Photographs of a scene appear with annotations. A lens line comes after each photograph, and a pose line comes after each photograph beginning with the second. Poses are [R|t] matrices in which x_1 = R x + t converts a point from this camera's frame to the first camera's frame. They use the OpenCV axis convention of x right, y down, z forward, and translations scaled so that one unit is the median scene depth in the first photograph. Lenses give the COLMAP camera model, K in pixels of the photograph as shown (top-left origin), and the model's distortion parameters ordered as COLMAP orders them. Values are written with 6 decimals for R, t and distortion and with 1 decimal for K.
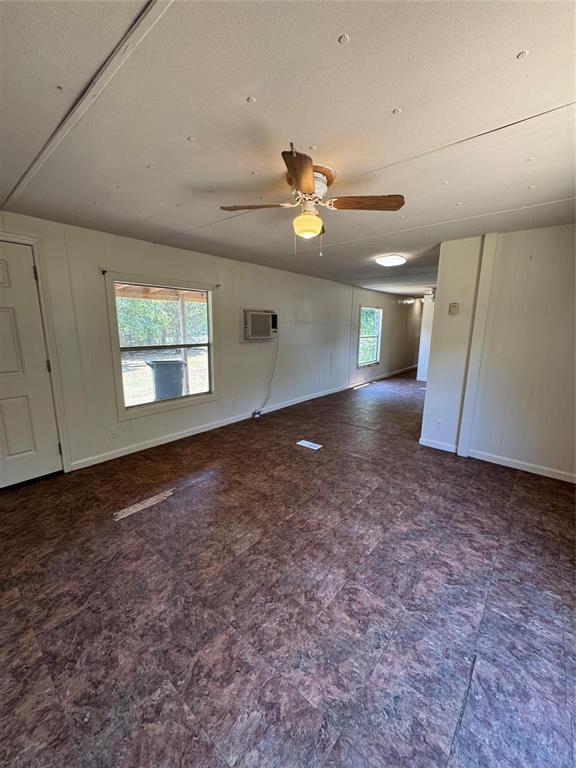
lens RADIAL K [[307.2, 0, 287.9], [0, 307.2, 383.5], [0, 0, 1]] dist [-0.002825, 0.000319]
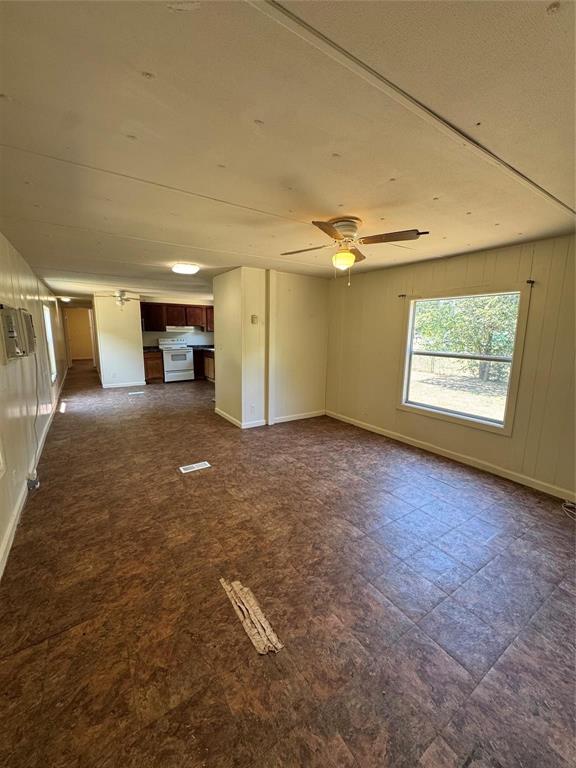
lens RADIAL K [[307.2, 0, 288.5], [0, 307.2, 384.6], [0, 0, 1]] dist [-0.002825, 0.000319]
pose [[0.278611, -0.175142, 0.944299, -0.865378], [0.168463, 0.976899, 0.131485, -0.139752], [-0.945514, 0.122446, 0.301679, 0.587500]]
